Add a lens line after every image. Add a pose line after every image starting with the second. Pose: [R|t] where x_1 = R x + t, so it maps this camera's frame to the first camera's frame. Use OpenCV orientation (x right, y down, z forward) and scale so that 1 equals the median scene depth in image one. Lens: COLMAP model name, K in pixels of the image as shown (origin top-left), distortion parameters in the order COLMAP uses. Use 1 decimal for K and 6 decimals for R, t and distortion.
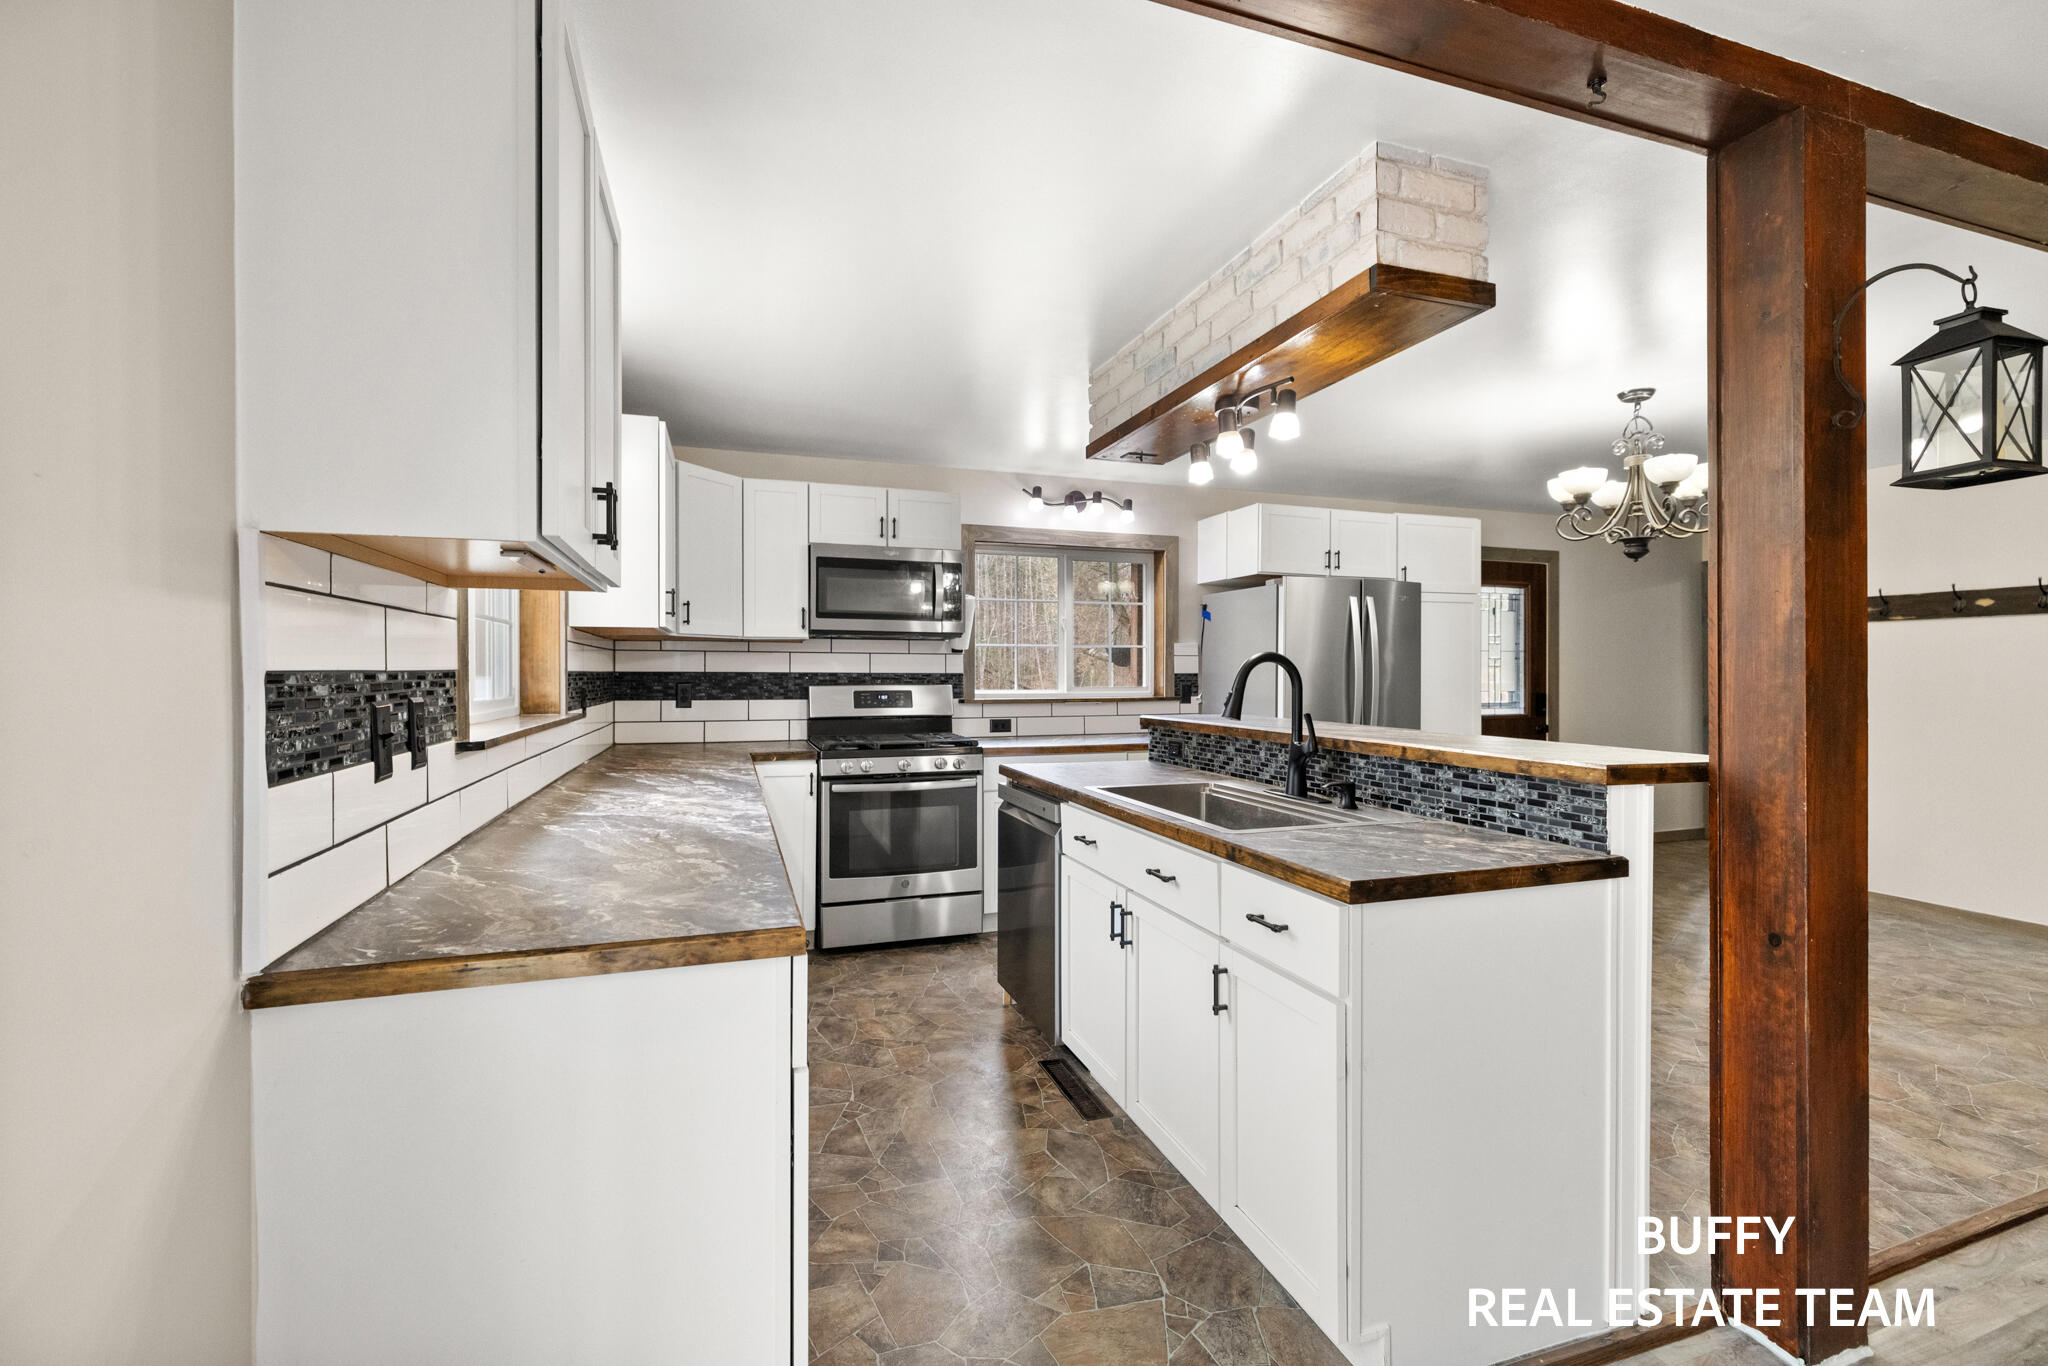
lens RADIAL K [[877.6, 0, 1031.0], [0, 877.6, 673.6], [0, 0, 1]] dist [0.002898, 0.001323]
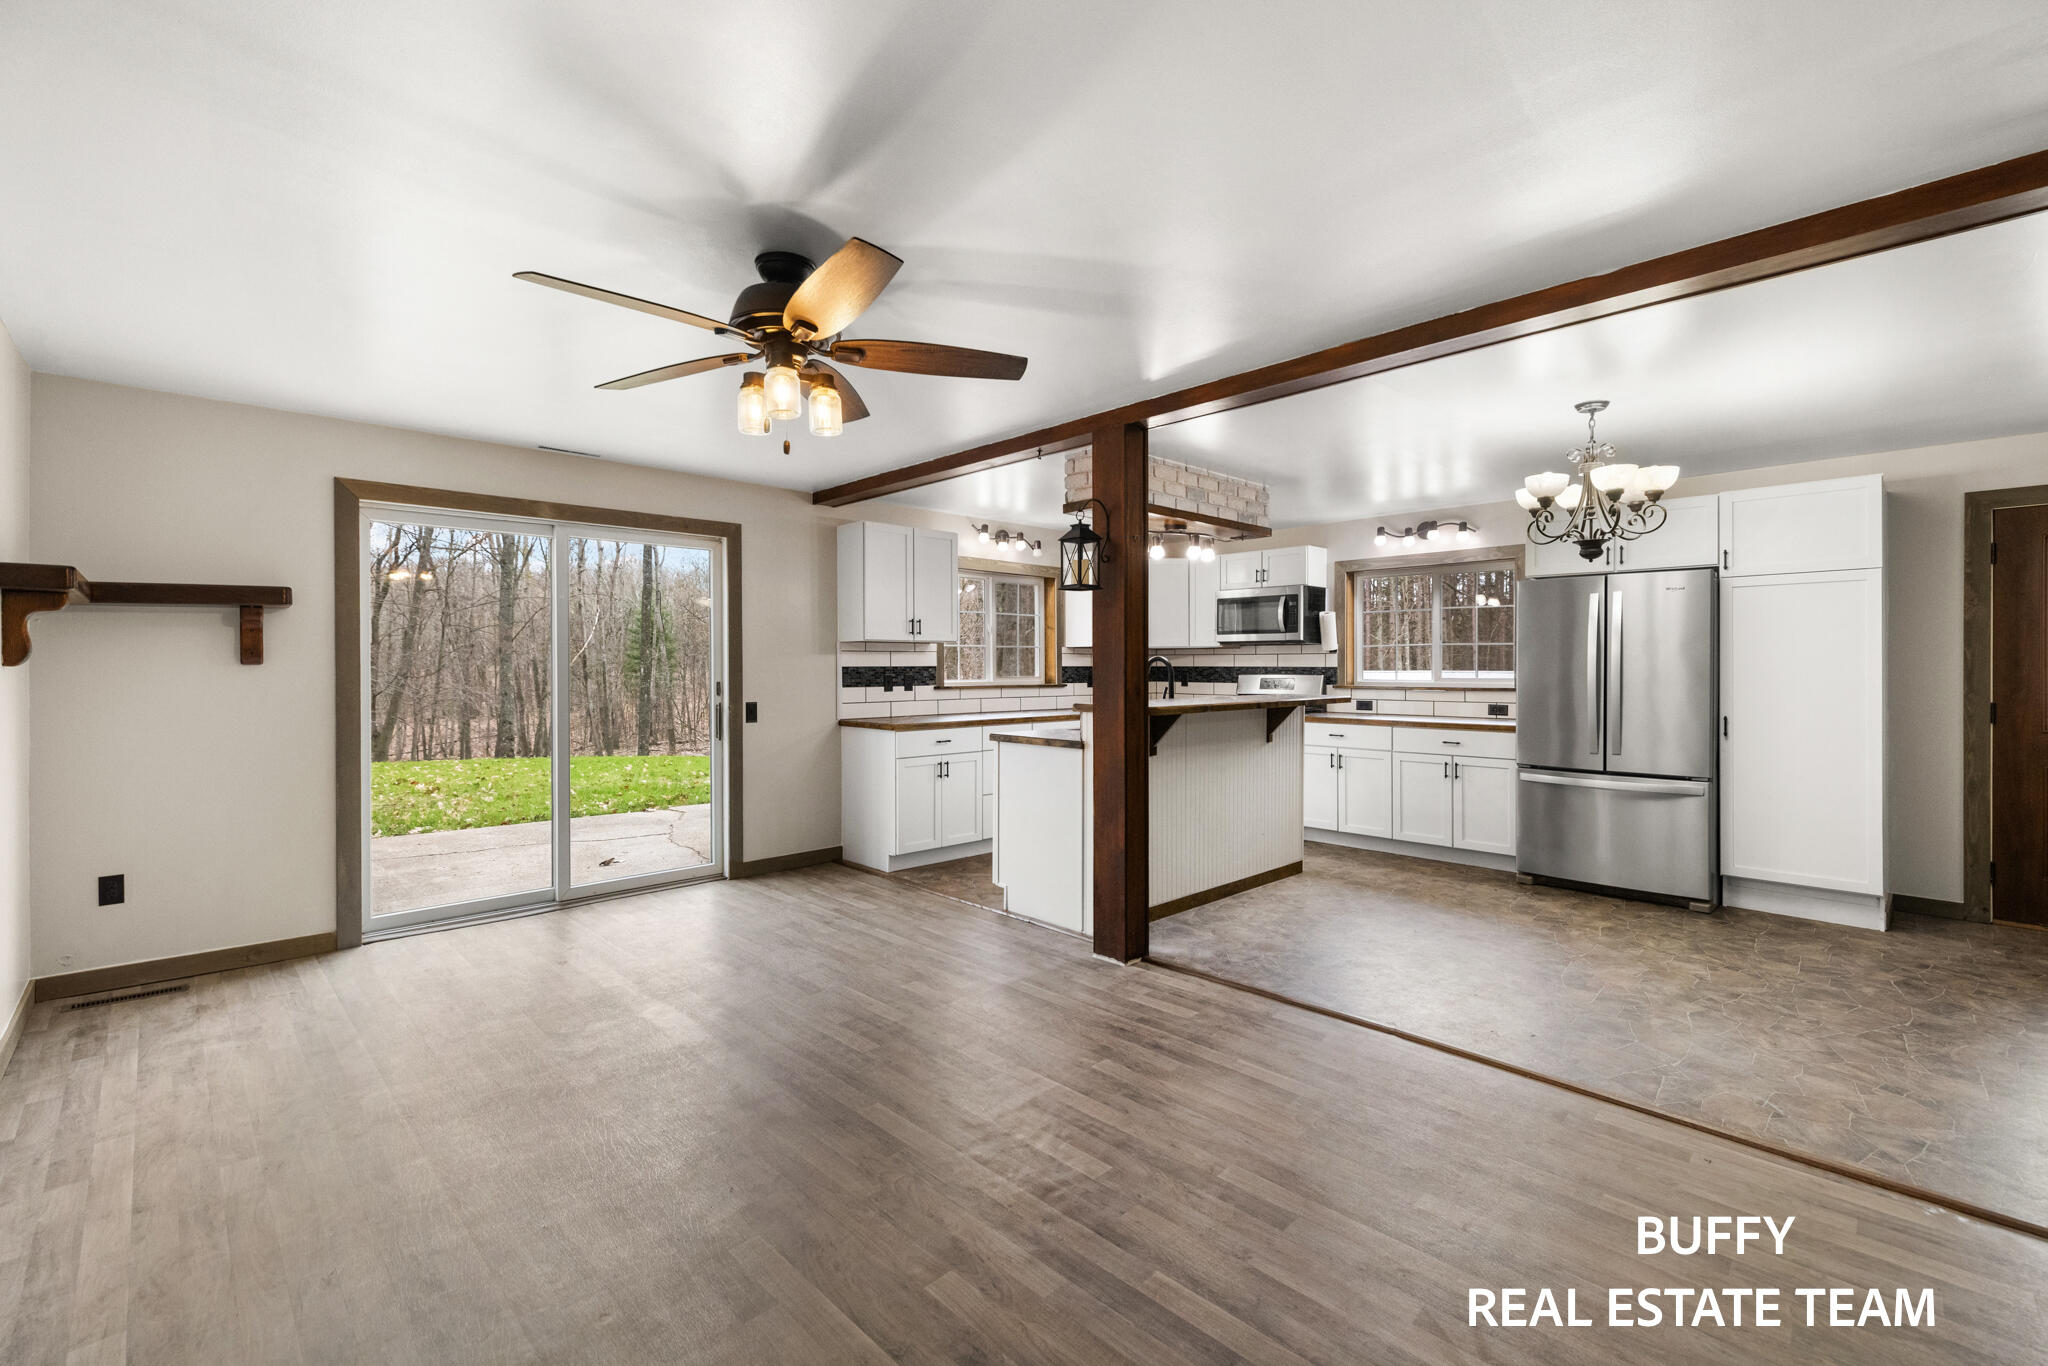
lens RADIAL K [[877.6, 0, 1019.8], [0, 877.6, 678.6], [0, 0, 1]] dist [0.002898, 0.001323]
pose [[0.408174, 0.008336, -0.912866, 1.090995], [-0.000877, 0.999961, 0.008740, 0.006883], [0.912904, -0.002767, 0.408165, -0.051155]]
